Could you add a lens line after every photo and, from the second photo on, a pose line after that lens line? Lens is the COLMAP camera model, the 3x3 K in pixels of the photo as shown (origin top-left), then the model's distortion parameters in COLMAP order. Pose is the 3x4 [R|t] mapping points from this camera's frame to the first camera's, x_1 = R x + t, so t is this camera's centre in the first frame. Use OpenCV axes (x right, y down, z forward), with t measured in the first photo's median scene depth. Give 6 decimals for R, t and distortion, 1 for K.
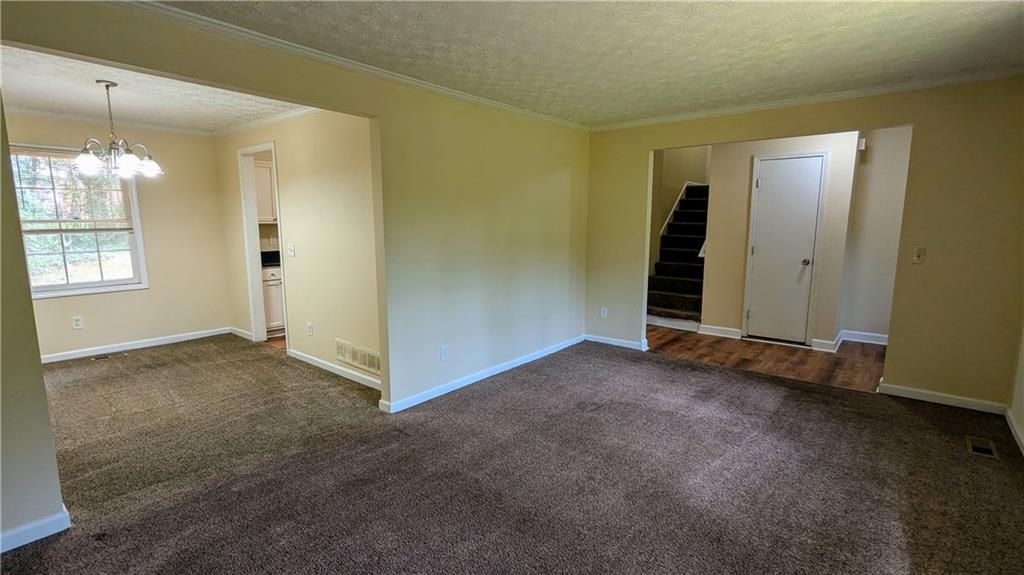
lens RADIAL K [[482.5, 0, 520.7], [0, 482.5, 296.0], [0, 0, 1]] dist [0.000515, -0.002542]
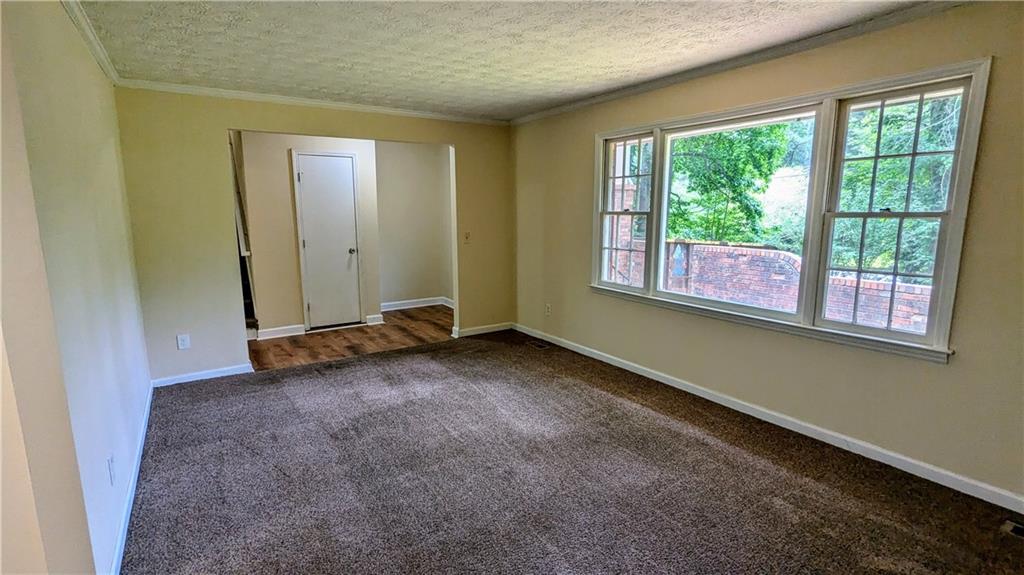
lens RADIAL K [[482.5, 0, 511.6], [0, 482.5, 293.1], [0, 0, 1]] dist [0.000515, -0.002542]
pose [[0.304545, -0.162508, 0.938533, -0.397966], [0.159136, 0.980170, 0.118079, -0.051189], [-0.939110, 0.113393, 0.324366, 0.322200]]
